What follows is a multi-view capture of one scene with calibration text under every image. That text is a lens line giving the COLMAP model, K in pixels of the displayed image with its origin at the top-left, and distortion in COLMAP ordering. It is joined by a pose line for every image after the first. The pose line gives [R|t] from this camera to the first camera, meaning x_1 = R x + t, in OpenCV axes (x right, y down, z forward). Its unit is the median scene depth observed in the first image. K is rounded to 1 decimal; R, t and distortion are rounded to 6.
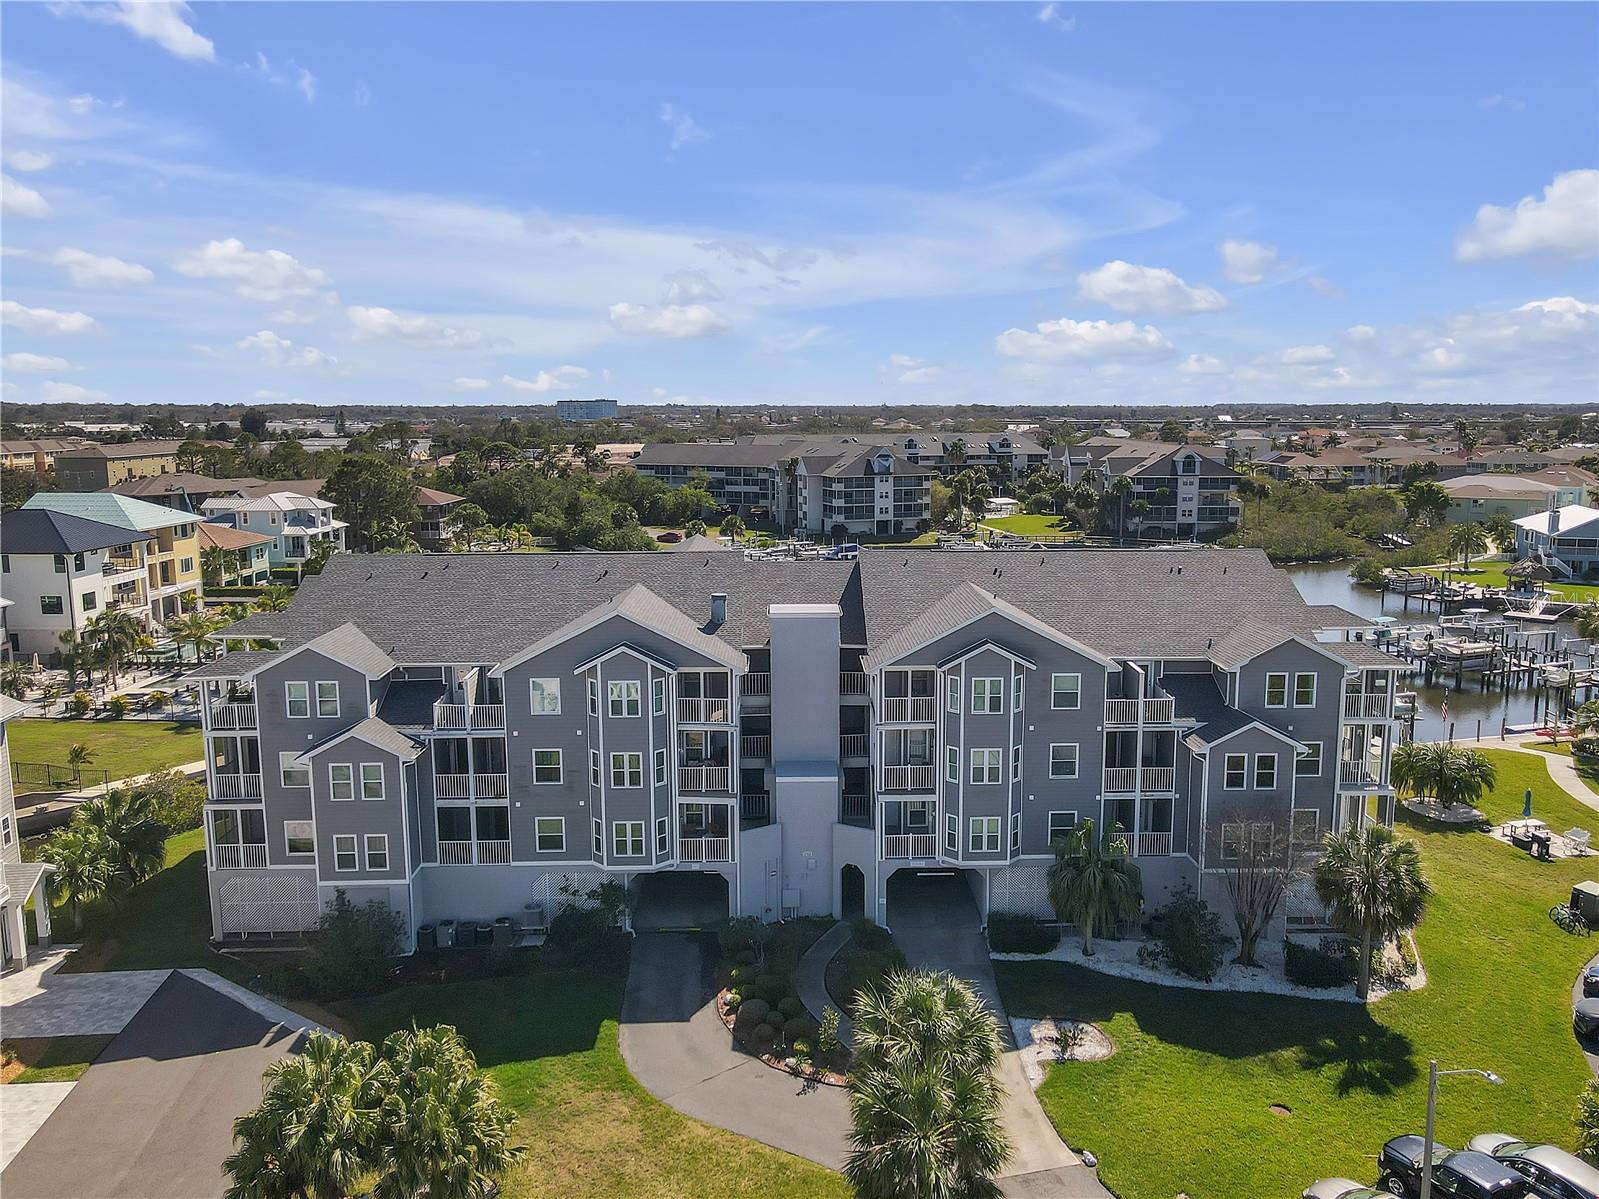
lens RADIAL K [[1197.9, 0, 804.1], [0, 1197.9, 600.1], [0, 0, 1]] dist [0.010306, 0.011186]
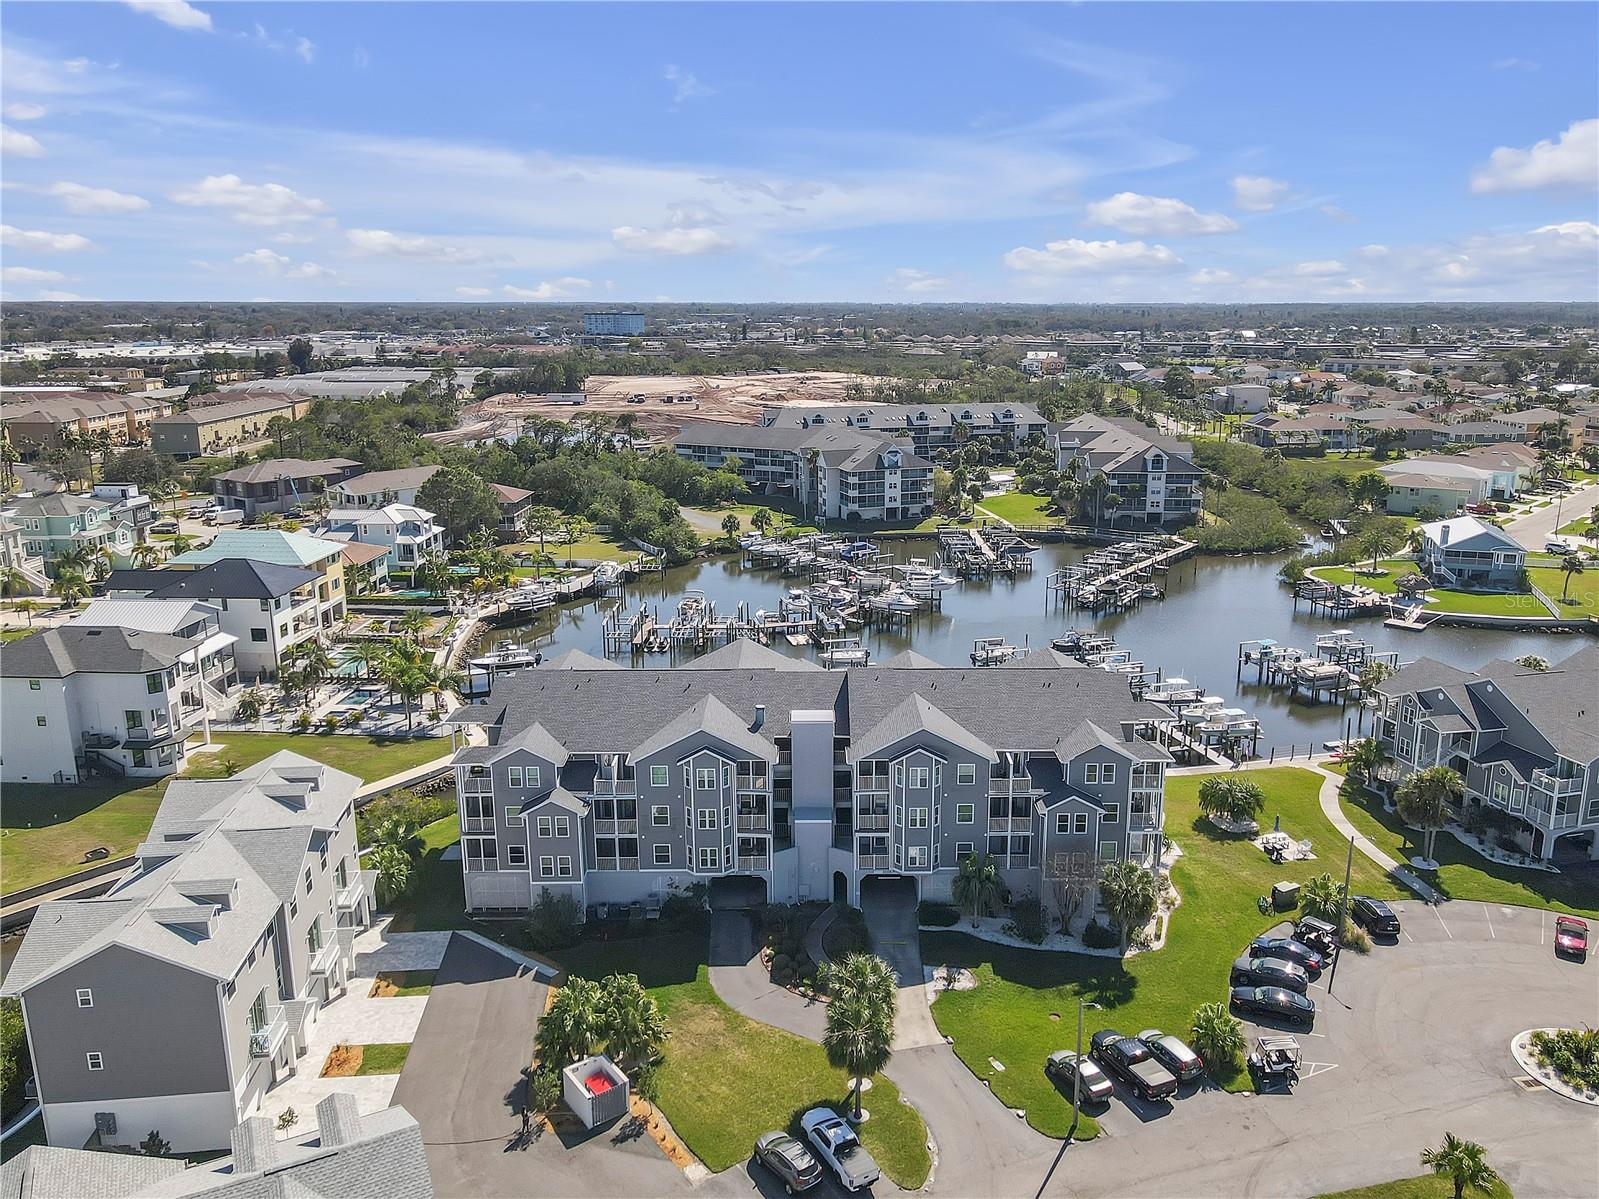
lens RADIAL K [[1189.8, 0, 807.4], [0, 1189.8, 599.2], [0, 0, 1]] dist [-0.014426, 0.071945]
pose [[0.999829, 0.004212, -0.017999, 0.023249], [-0.002770, 0.996837, 0.079421, -0.298153], [0.018277, -0.079358, 0.996679, -0.646200]]
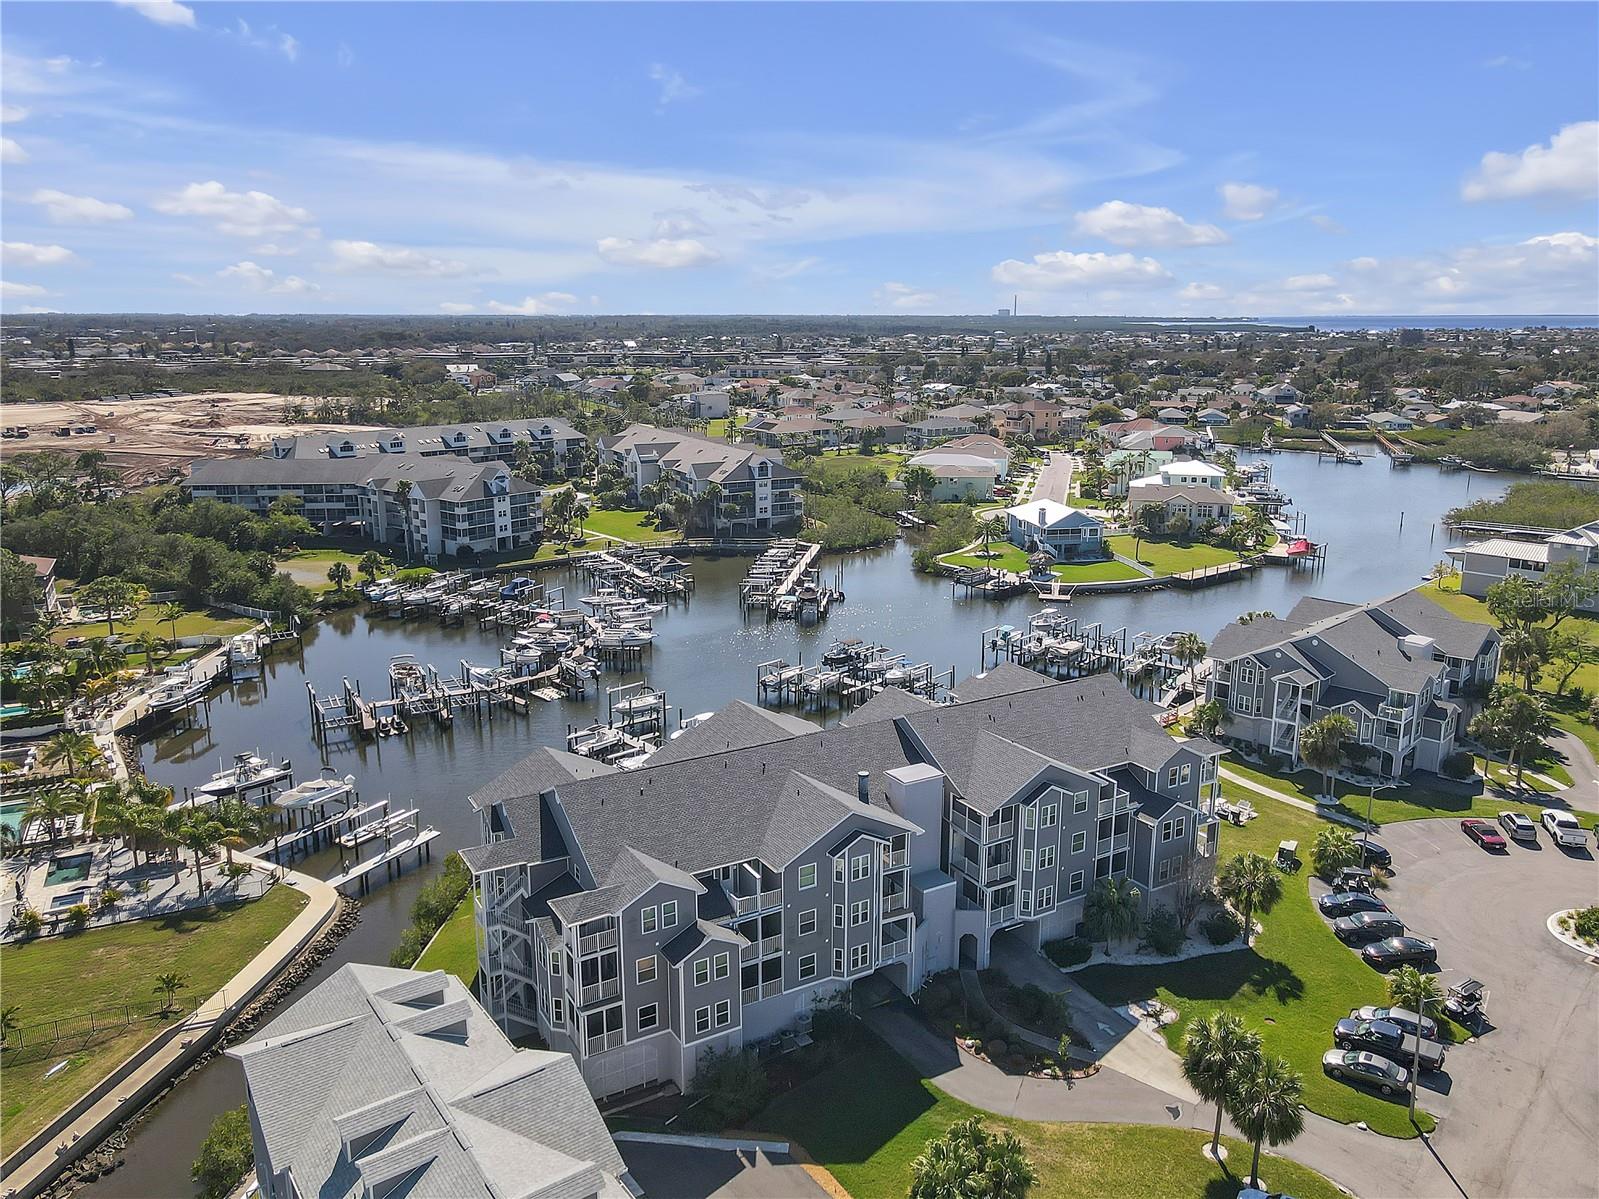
lens RADIAL K [[1178.2, 0, 801.9], [0, 1178.2, 601.4], [0, 0, 1]] dist [0.010841, 0.009310]
pose [[0.880295, -0.114718, 0.460348, -0.816119], [0.080409, 0.992364, 0.093534, -0.372257], [-0.467562, -0.045322, 0.882797, -0.229723]]
